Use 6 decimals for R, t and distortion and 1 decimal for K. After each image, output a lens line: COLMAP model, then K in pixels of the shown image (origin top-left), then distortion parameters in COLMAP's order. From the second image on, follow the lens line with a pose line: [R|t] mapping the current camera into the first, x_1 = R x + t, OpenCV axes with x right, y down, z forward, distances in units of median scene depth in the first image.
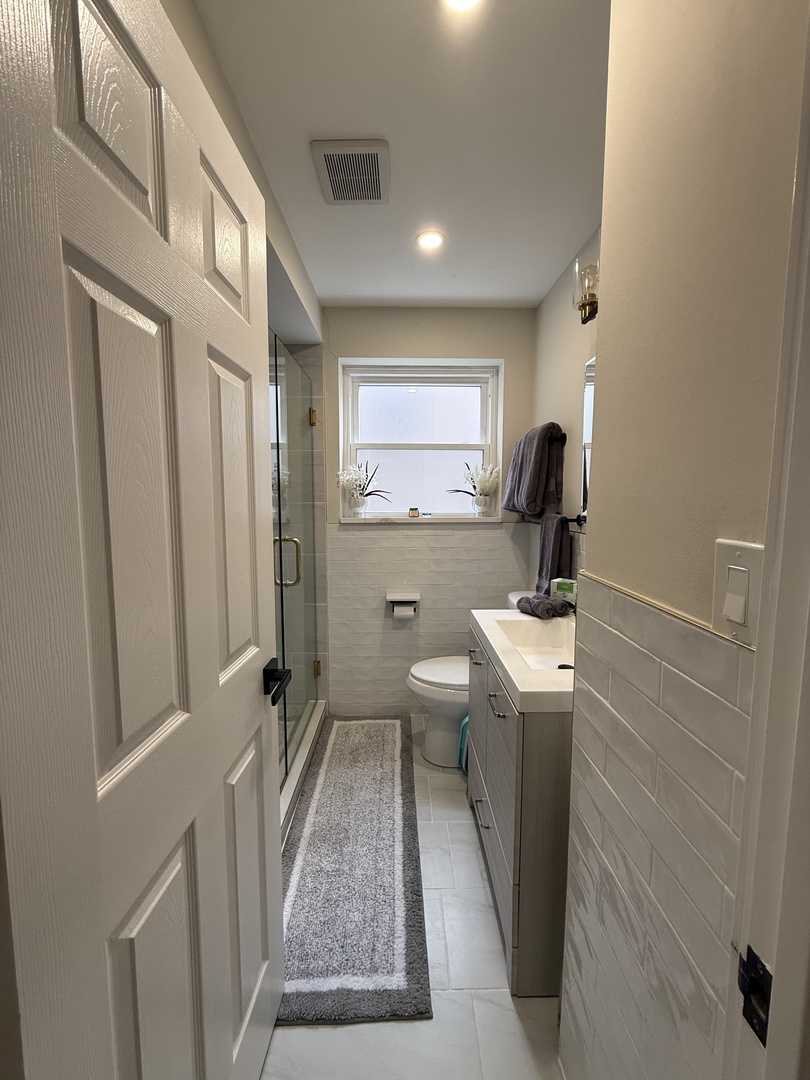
lens RADIAL K [[430.9, 0, 407.3], [0, 430.9, 537.8], [0, 0, 1]] dist [0.000202, 0.000066]
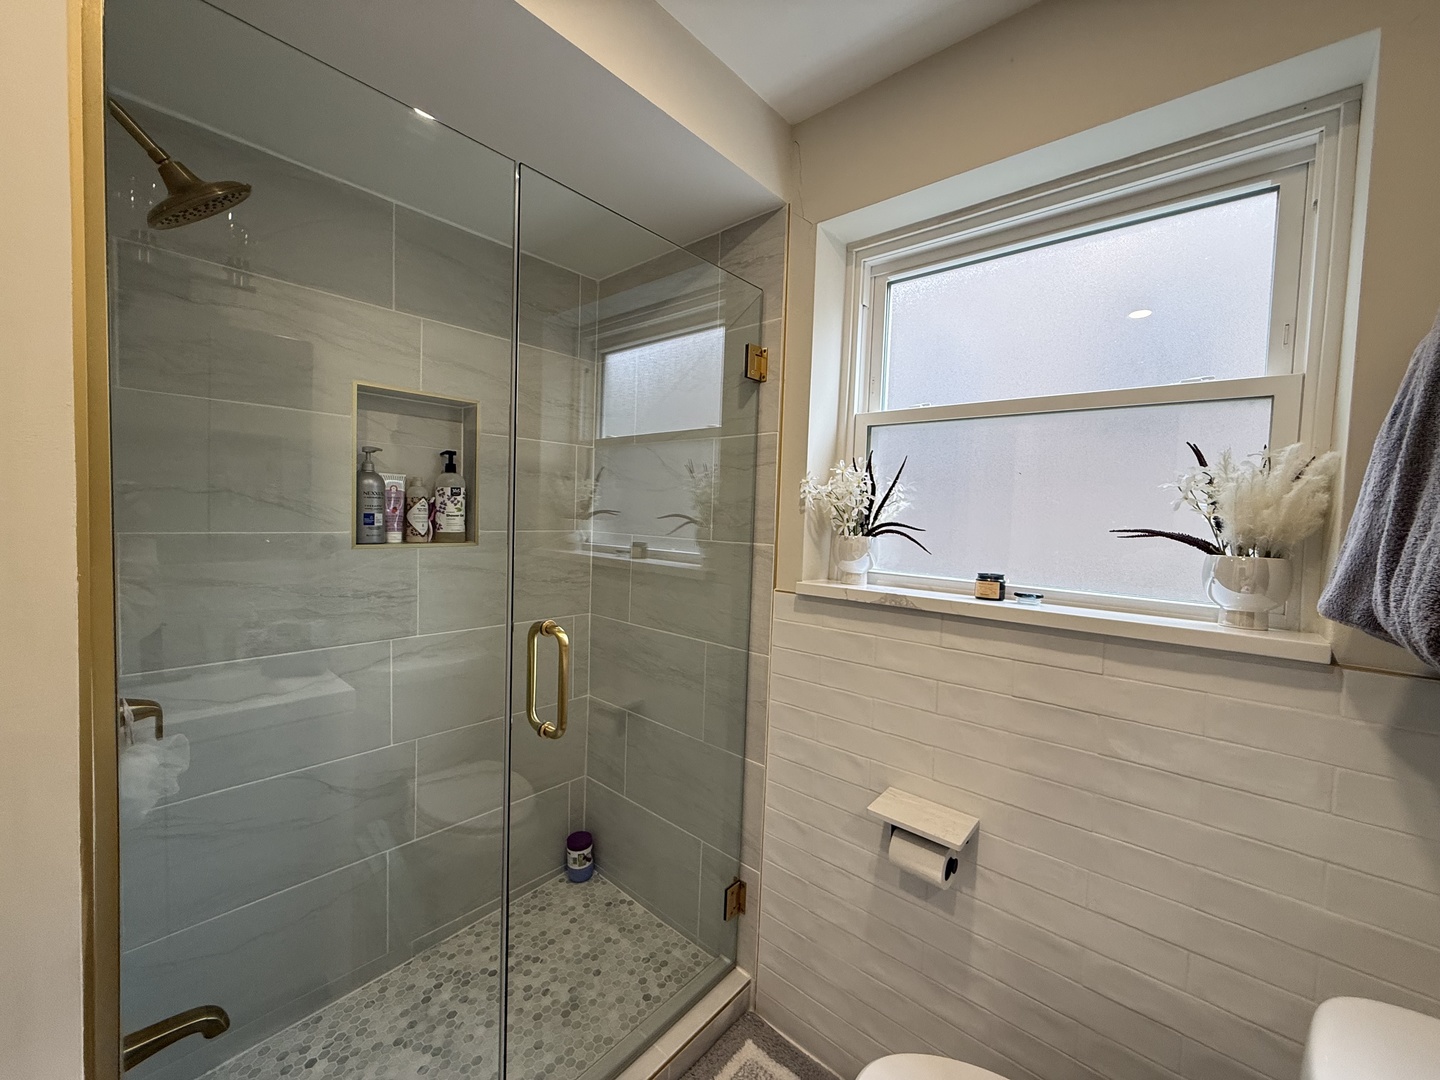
lens RADIAL K [[574.5, 0, 716.7], [0, 574.5, 537.4], [0, 0, 1]] dist [0.000202, 0.000066]
pose [[0.737644, 0.052958, -0.673110, 0.171348], [-0.098986, 0.994630, -0.030222, -0.063073], [0.667895, 0.088921, 0.738924, 0.489016]]
